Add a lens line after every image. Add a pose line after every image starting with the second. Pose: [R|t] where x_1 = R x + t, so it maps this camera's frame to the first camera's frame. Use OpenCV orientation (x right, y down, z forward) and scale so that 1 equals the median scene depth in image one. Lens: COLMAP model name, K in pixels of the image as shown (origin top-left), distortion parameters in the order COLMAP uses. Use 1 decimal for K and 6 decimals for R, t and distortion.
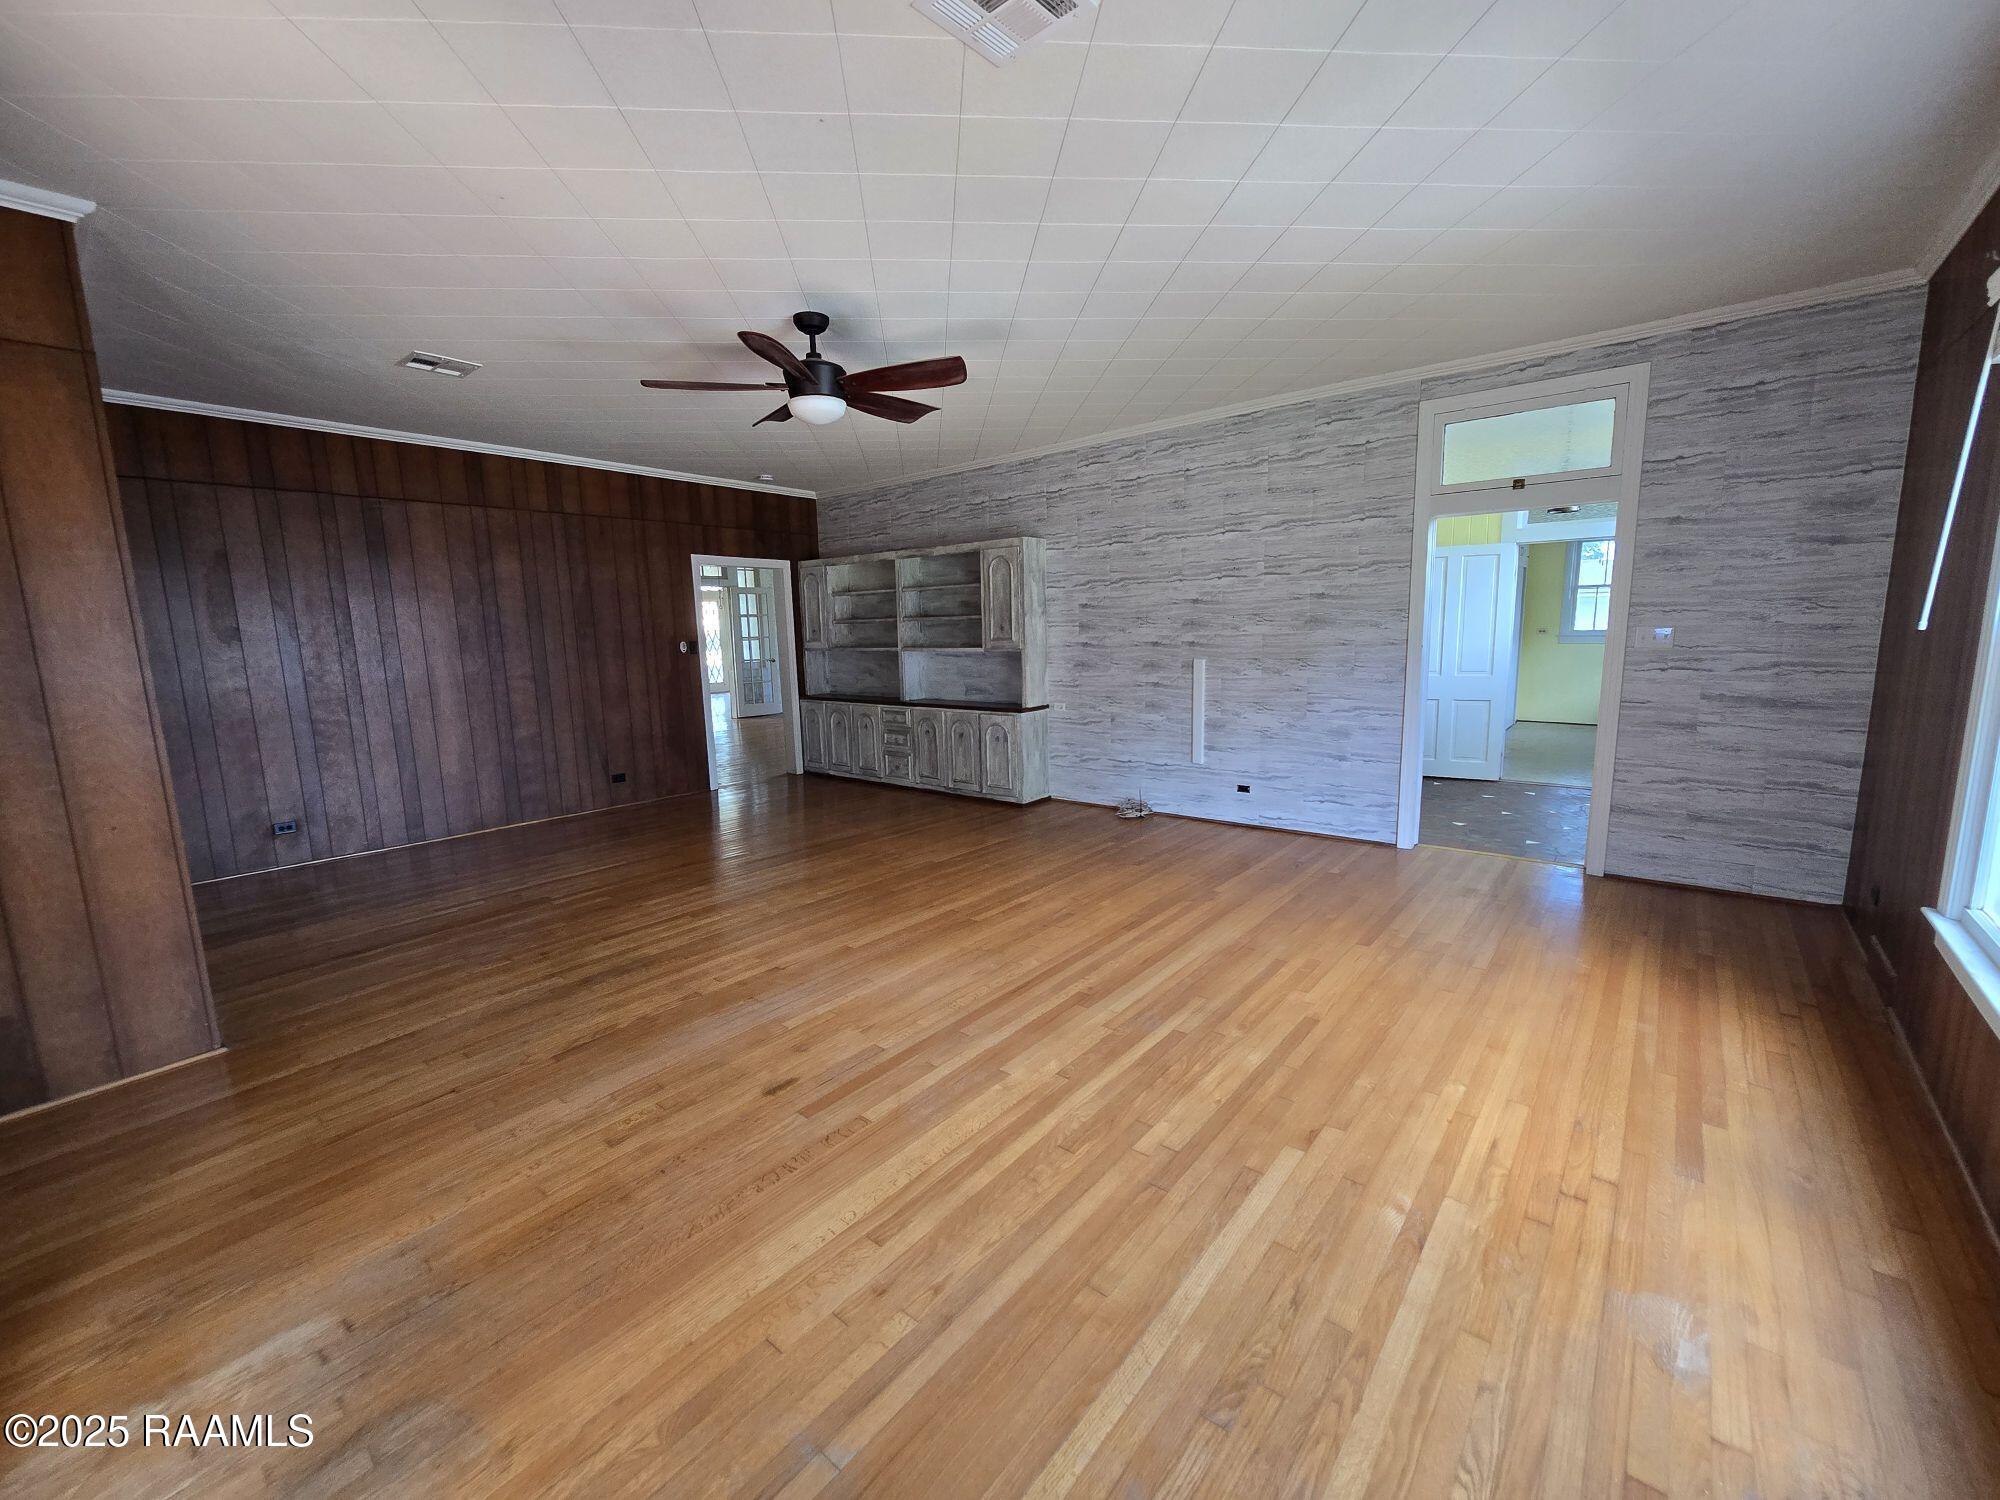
lens RADIAL K [[822.7, 0, 1000.2], [0, 822.7, 756.1], [0, 0, 1]] dist [0.002788, 0.001280]
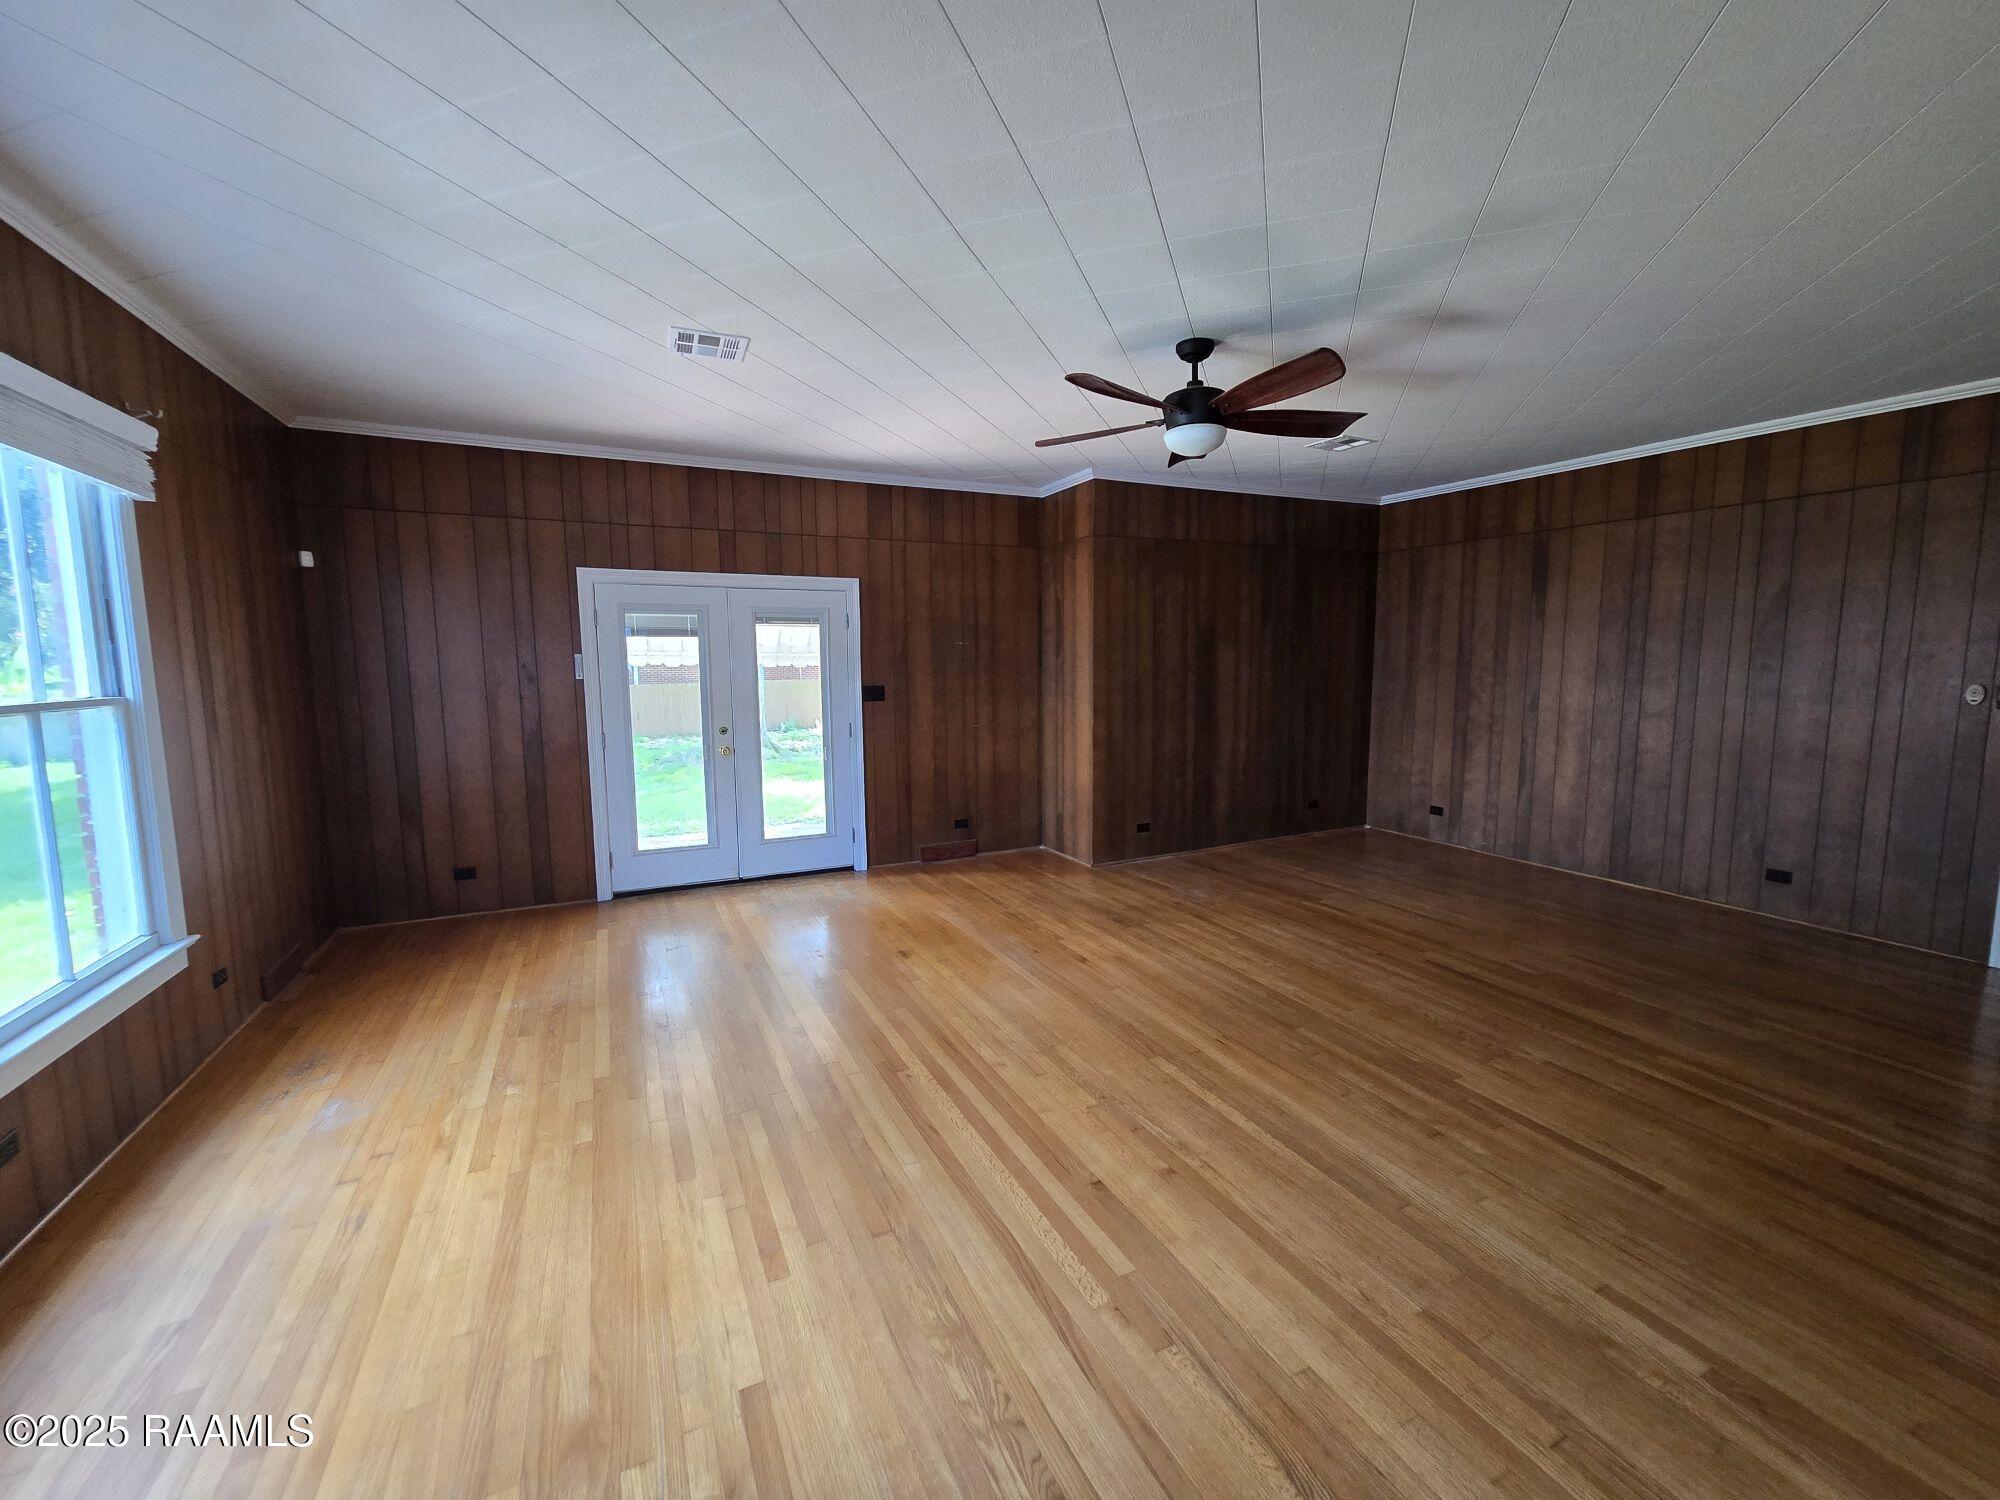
lens RADIAL K [[822.7, 0, 999.1], [0, 822.7, 746.6], [0, 0, 1]] dist [0.002788, 0.001280]
pose [[-0.416522, 0.123164, -0.900744, 0.753530], [-0.129201, 0.972705, 0.192749, -0.232845], [0.899898, 0.196661, -0.389240, 1.225142]]
